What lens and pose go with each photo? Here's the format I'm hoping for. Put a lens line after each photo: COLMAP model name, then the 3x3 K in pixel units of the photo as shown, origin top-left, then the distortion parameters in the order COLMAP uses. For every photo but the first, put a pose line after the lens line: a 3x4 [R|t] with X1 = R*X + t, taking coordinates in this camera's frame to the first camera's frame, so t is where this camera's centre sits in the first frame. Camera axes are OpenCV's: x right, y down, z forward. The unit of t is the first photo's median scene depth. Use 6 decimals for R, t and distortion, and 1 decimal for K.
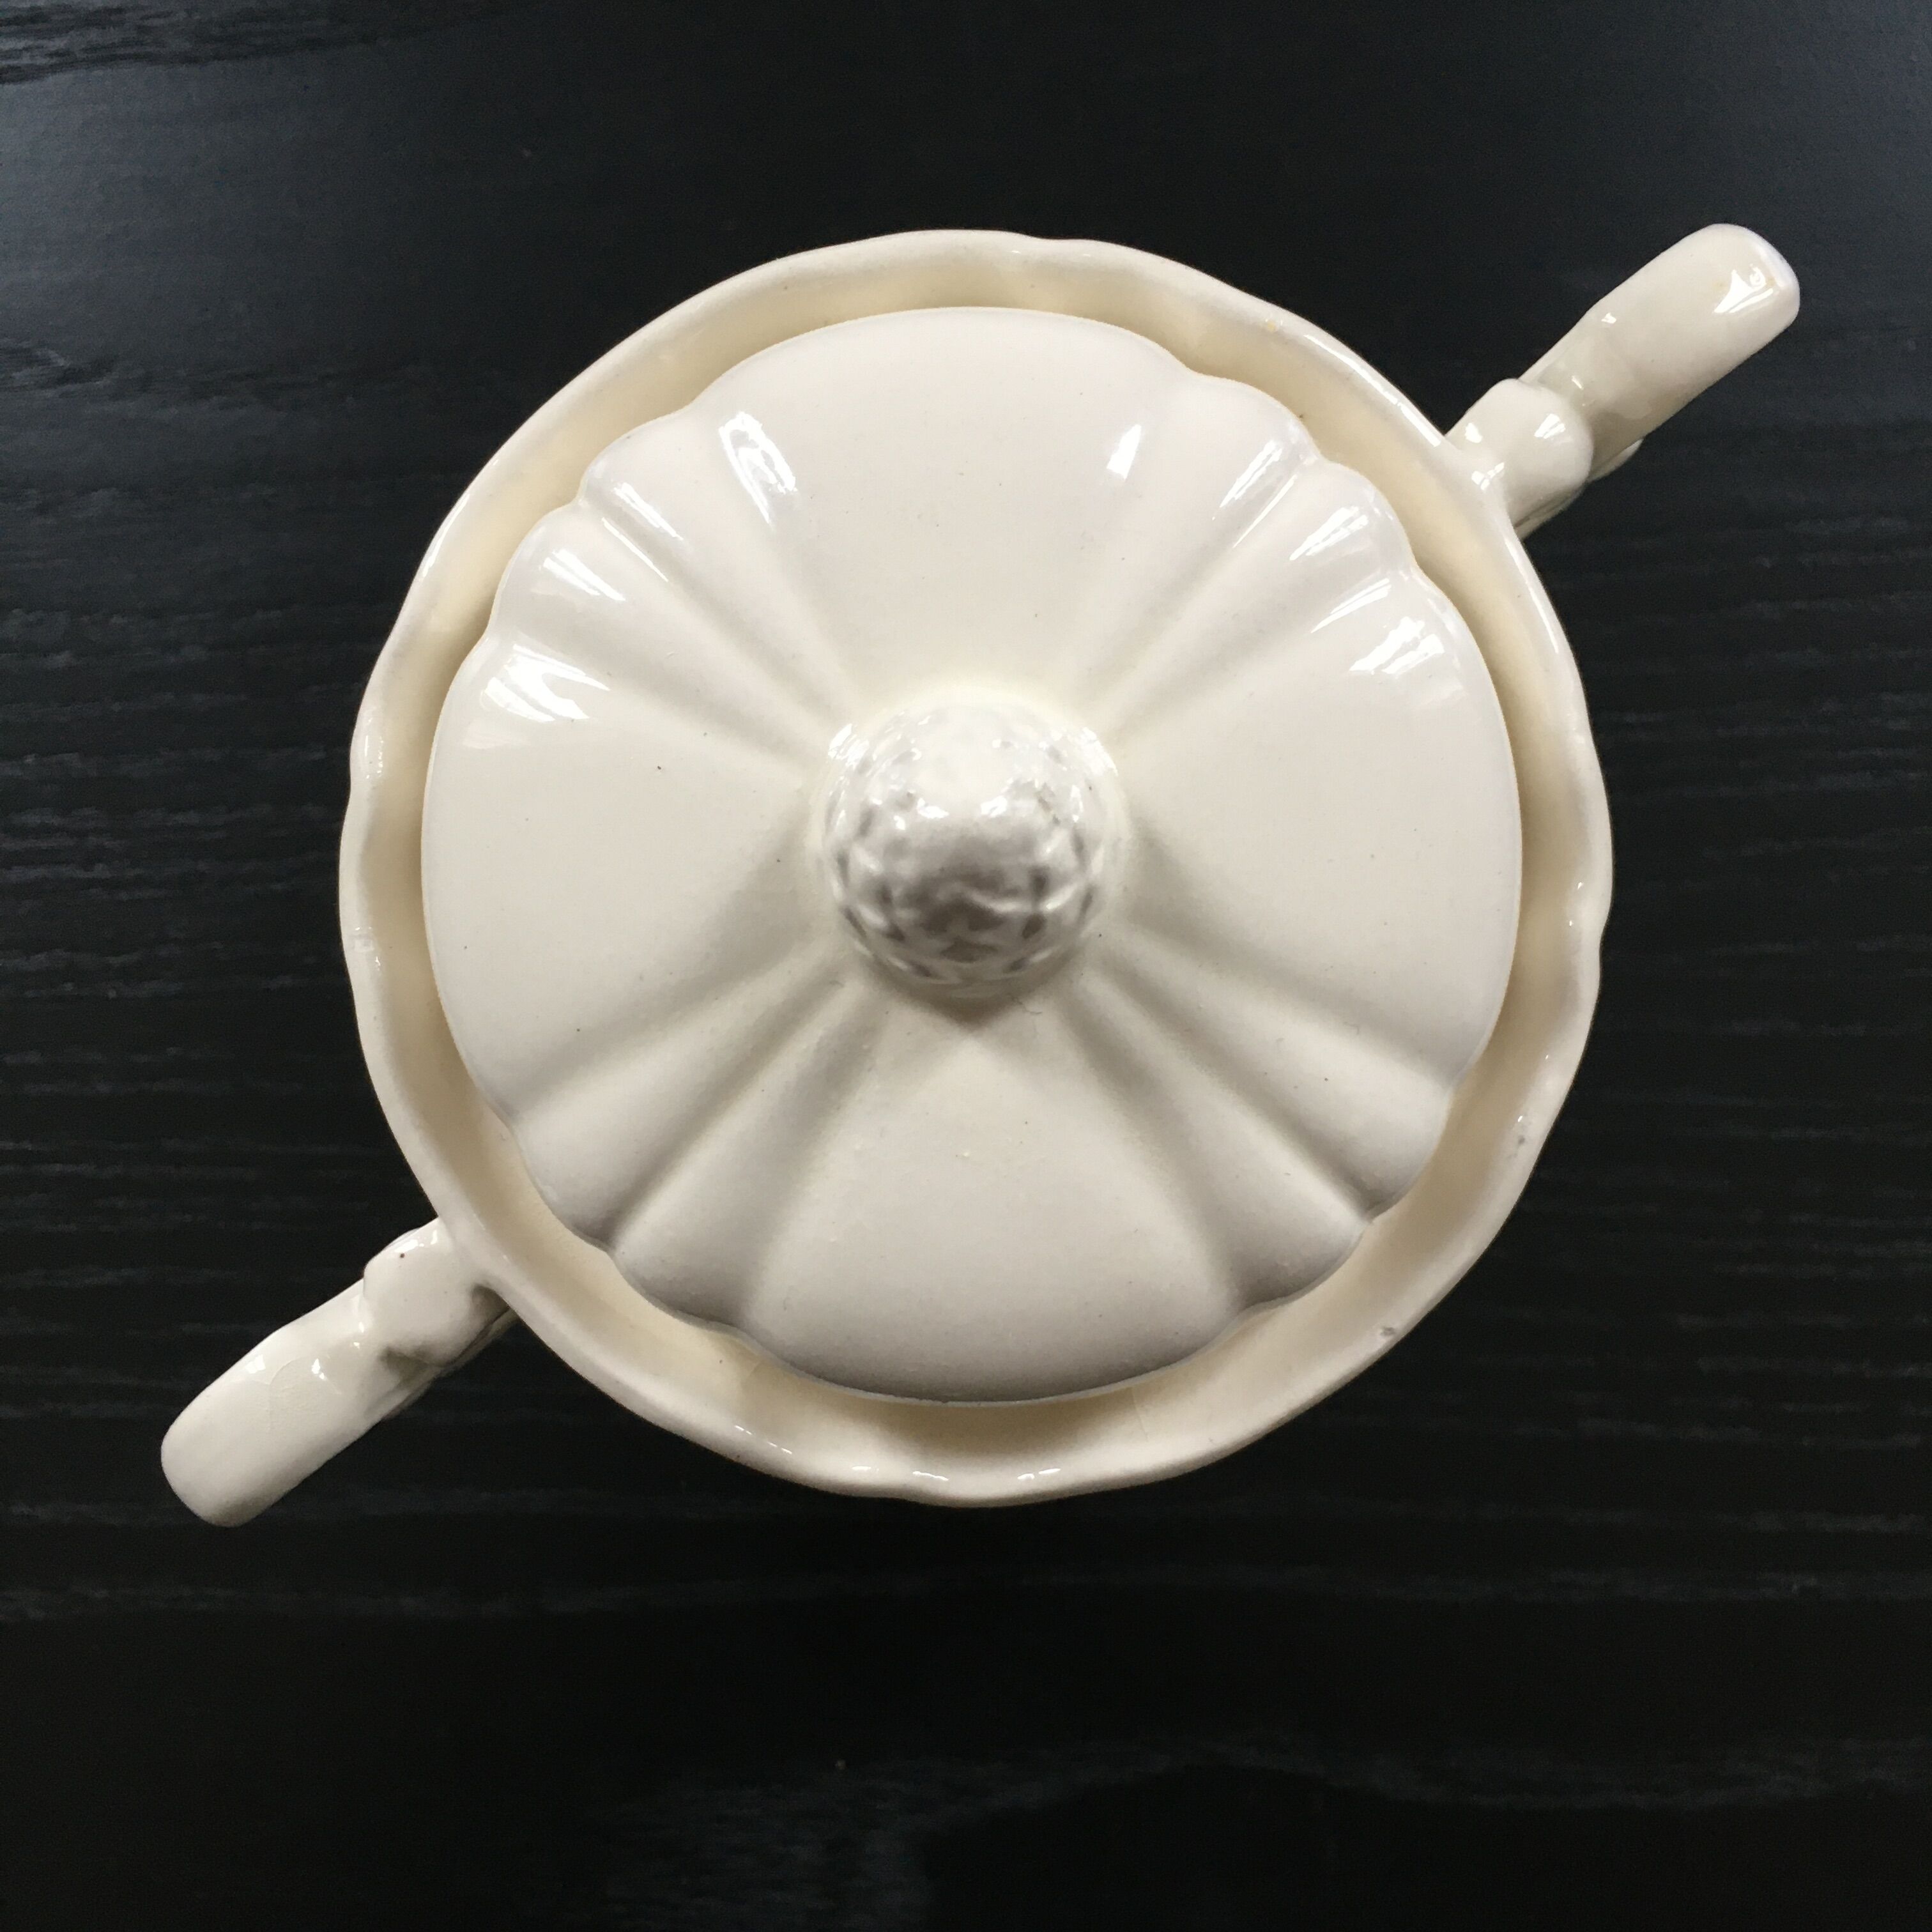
lens RADIAL K [[2247.0, 0, 966.0], [0, 2247.0, 966.0], [0, 0, 1]] dist [0.078799, -0.137237]
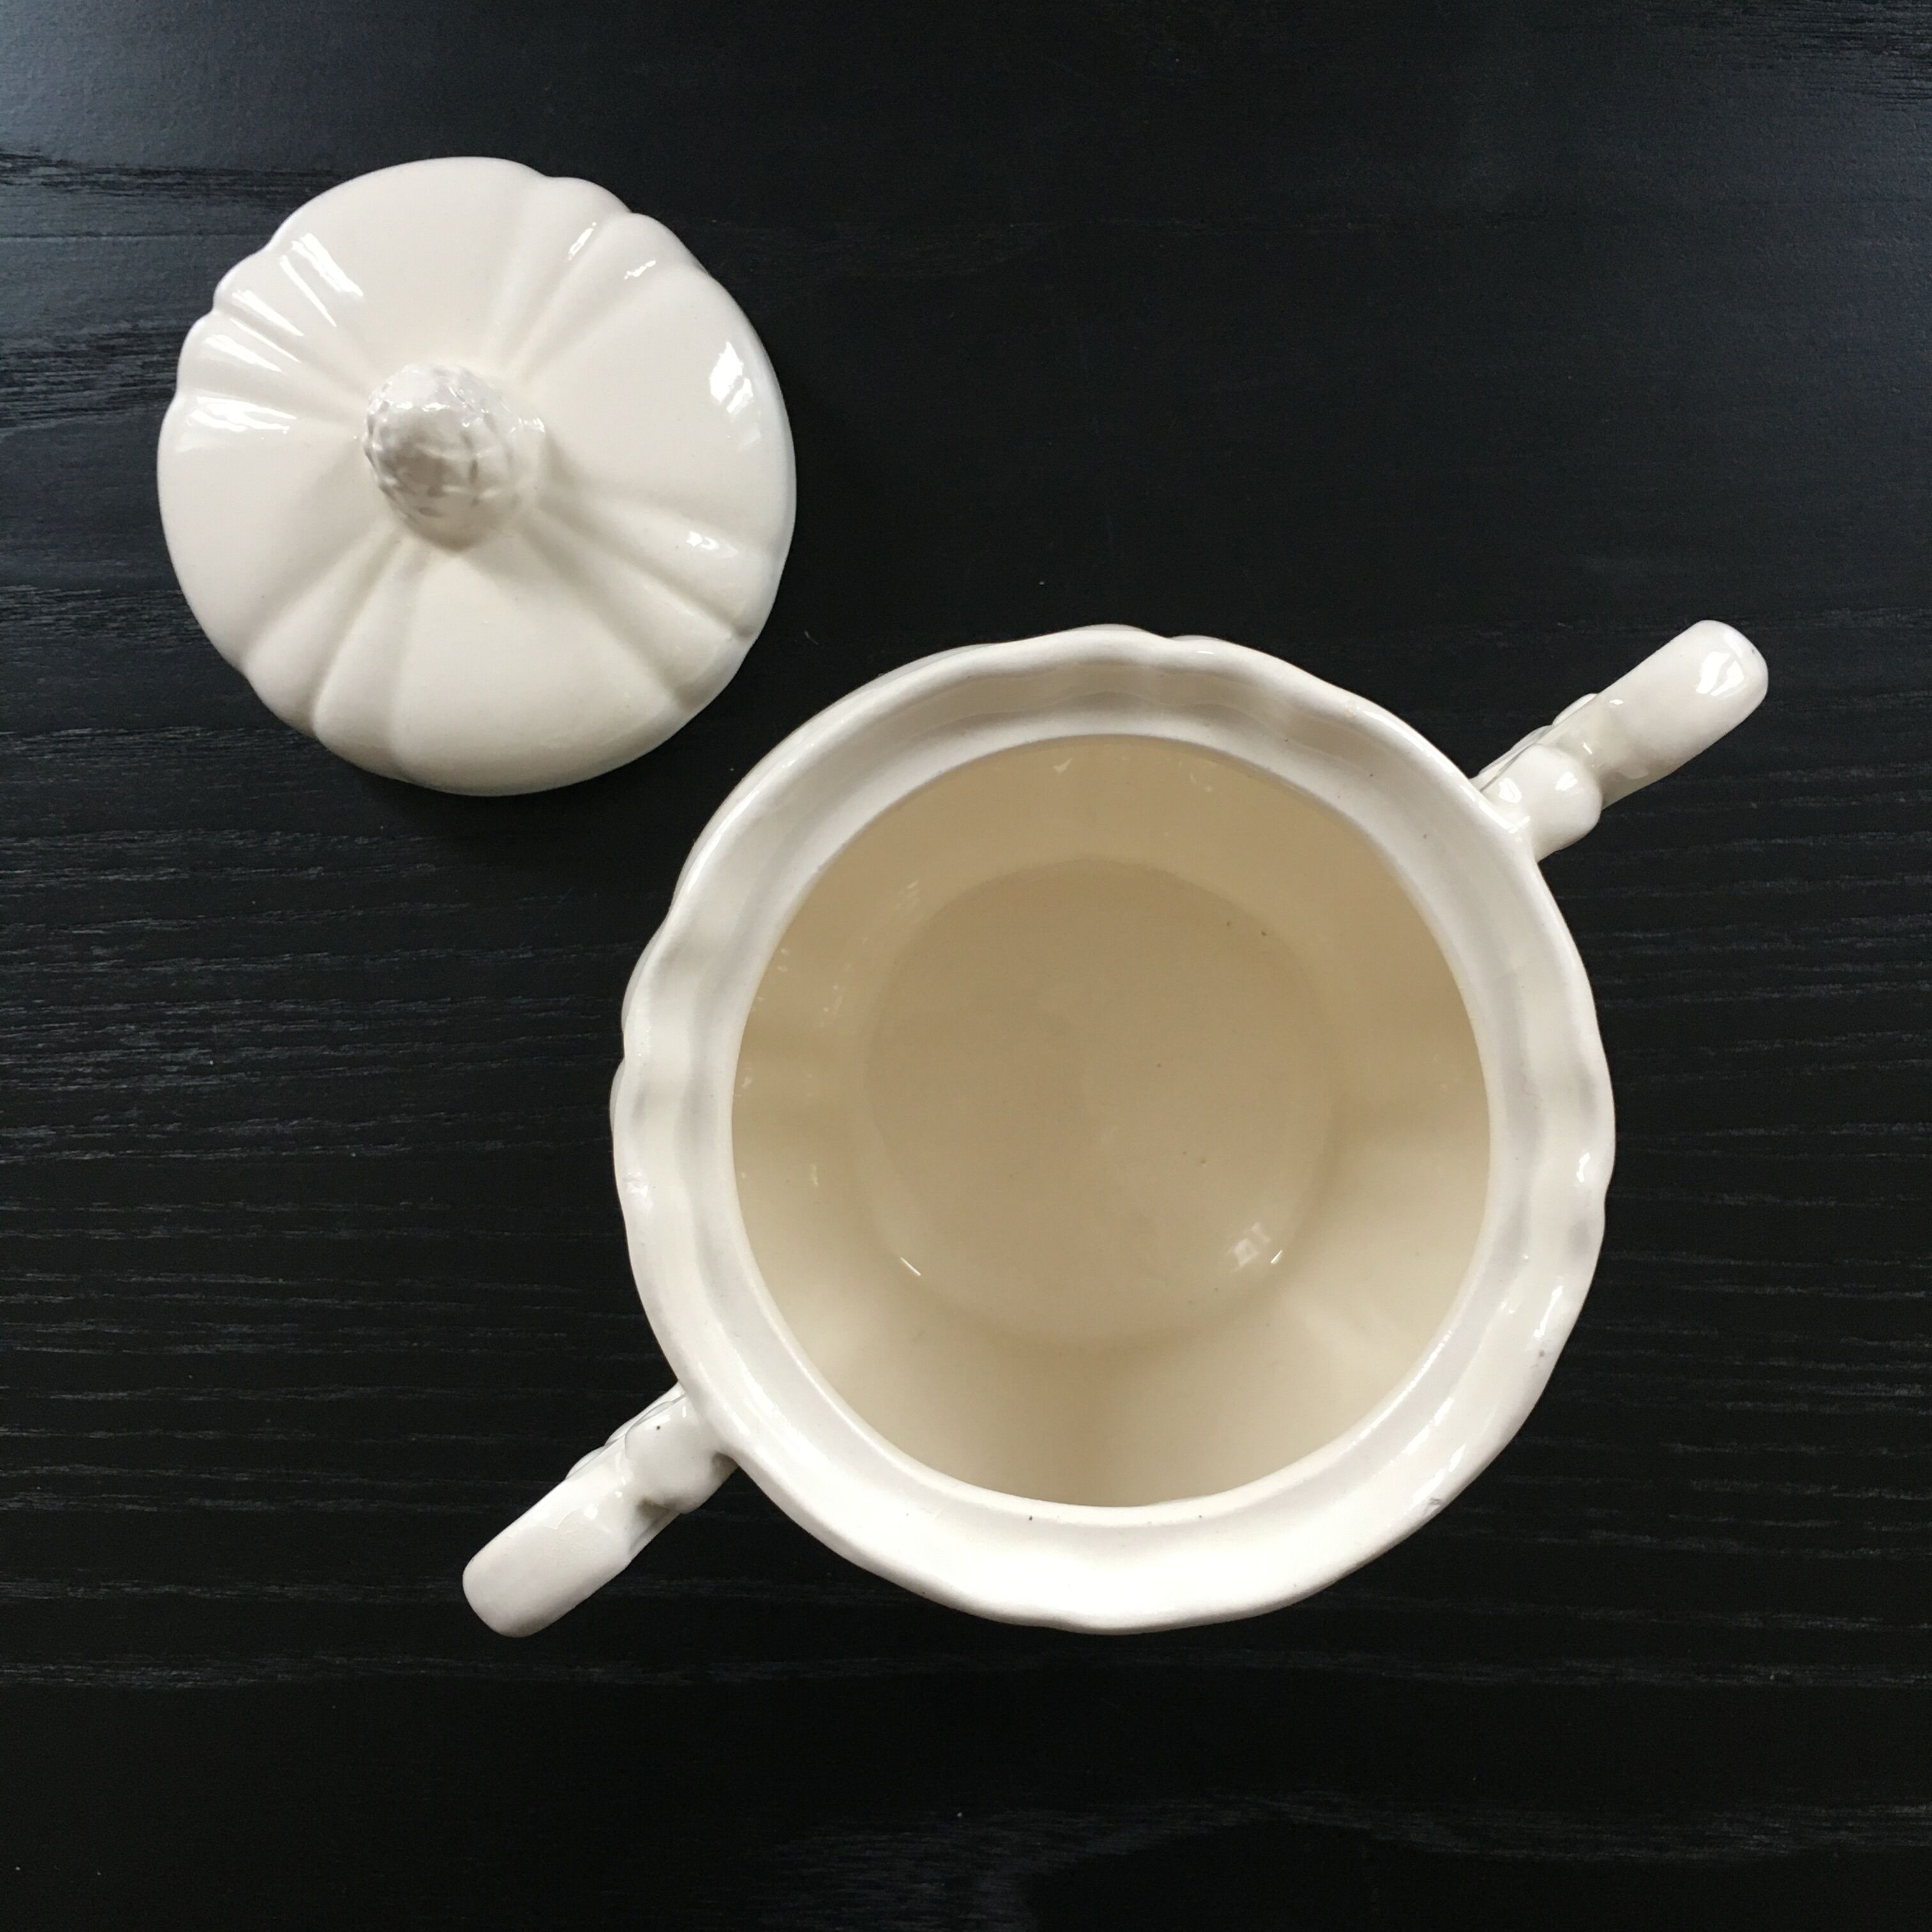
lens RADIAL K [[2219.9, 0, 966.0], [0, 2219.9, 966.0], [0, 0, 1]] dist [0.085998, -0.147630]
pose [[0.999875, 0.009634, -0.012573, -0.041703], [-0.009683, 0.999946, -0.003820, -0.086096], [0.012535, 0.003942, 0.999914, -0.171222]]
